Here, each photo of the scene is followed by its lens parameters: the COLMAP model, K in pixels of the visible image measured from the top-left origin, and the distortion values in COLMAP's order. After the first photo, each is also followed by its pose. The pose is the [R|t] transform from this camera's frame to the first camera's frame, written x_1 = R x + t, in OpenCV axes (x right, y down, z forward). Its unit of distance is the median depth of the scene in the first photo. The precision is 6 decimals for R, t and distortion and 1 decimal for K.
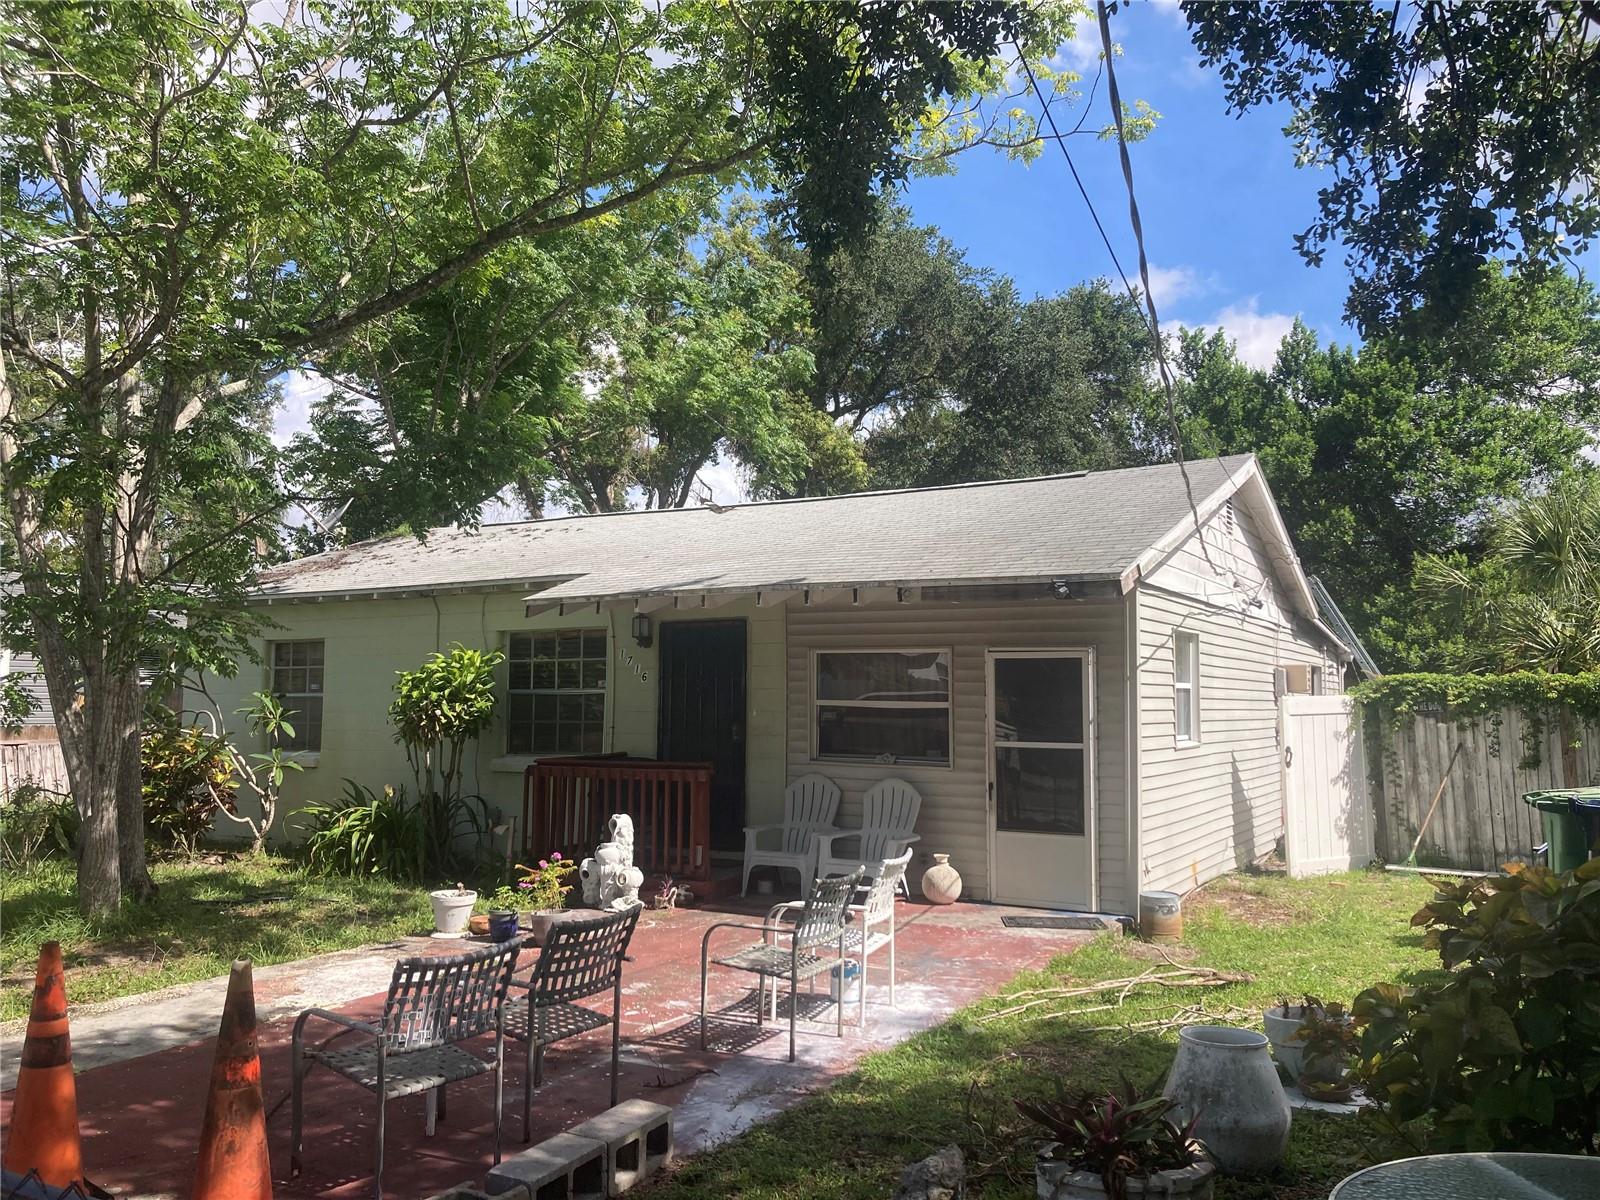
lens RADIAL K [[1370.9, 0, 800.0], [0, 1370.9, 600.0], [0, 0, 1]] dist [0.126897, -0.210702]
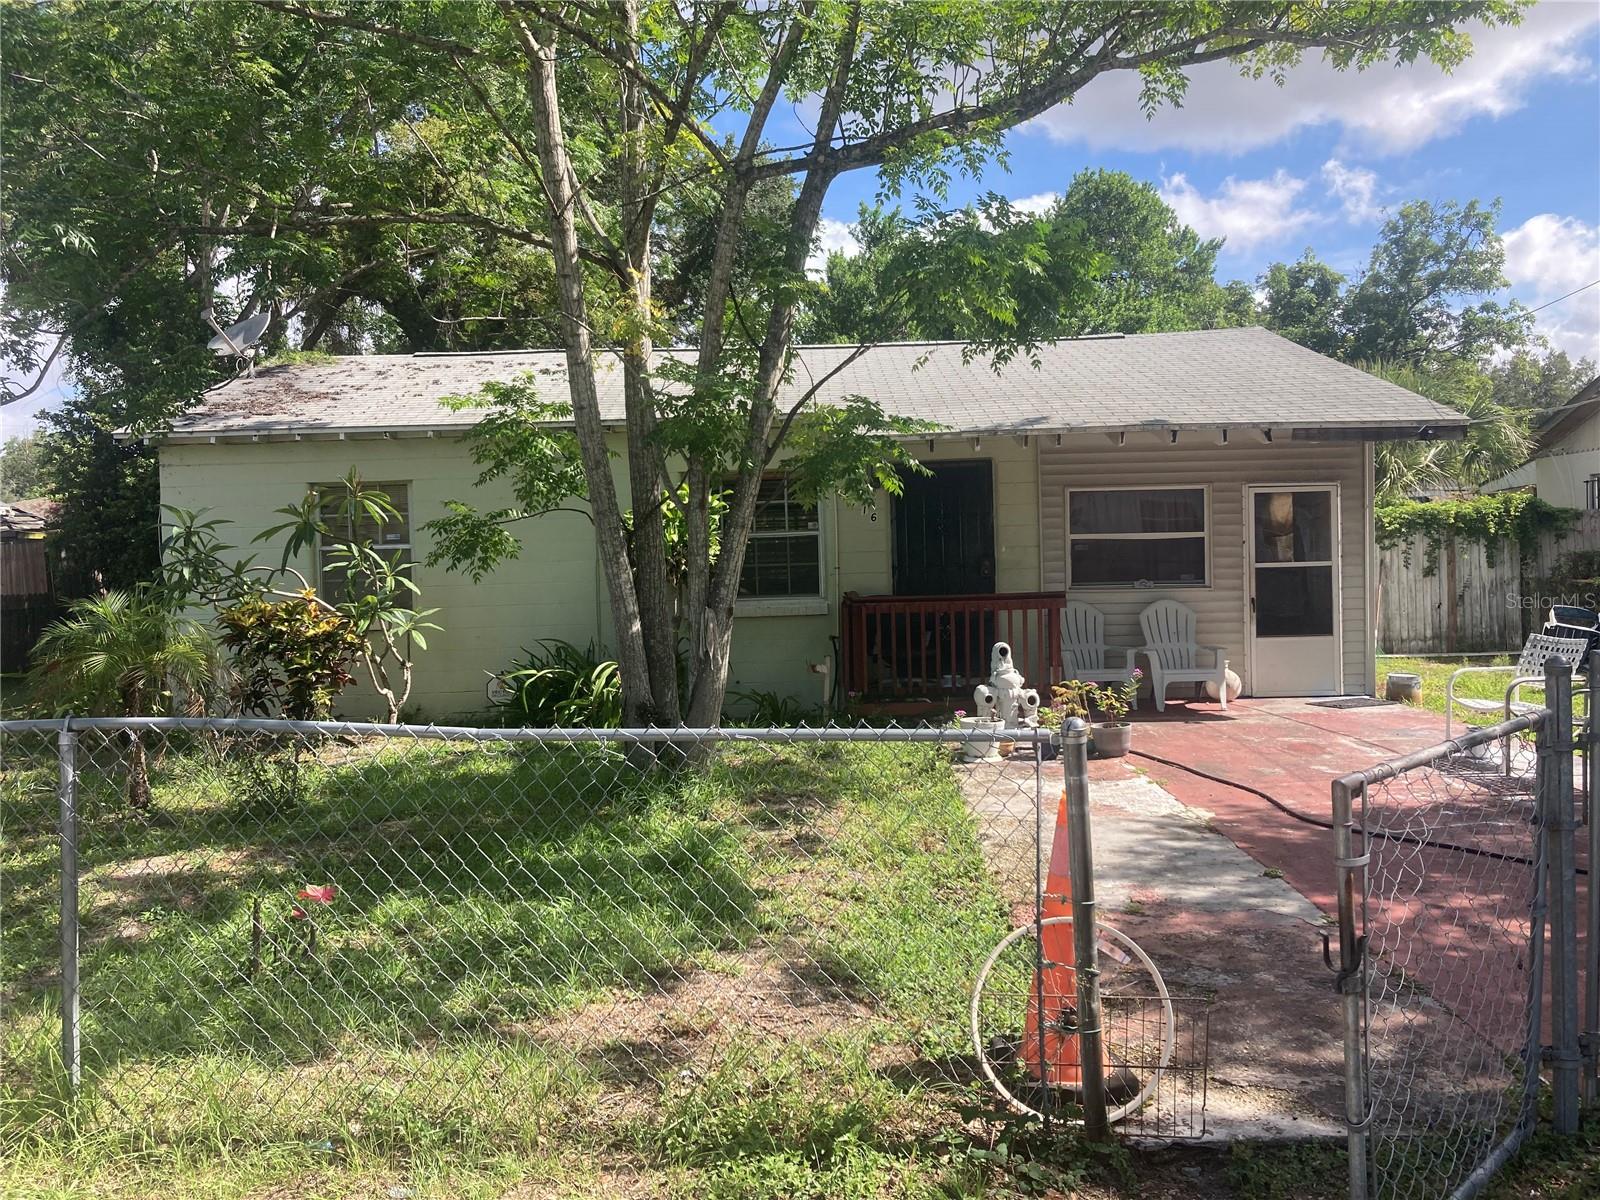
lens RADIAL K [[1370.9, 0, 800.0], [0, 1370.9, 600.0], [0, 0, 1]] dist [0.126897, -0.210702]
pose [[0.856185, -0.040049, 0.515115, -0.740559], [-0.010082, 0.995506, 0.094156, 0.023933], [-0.516571, -0.085808, 0.851934, 0.170377]]
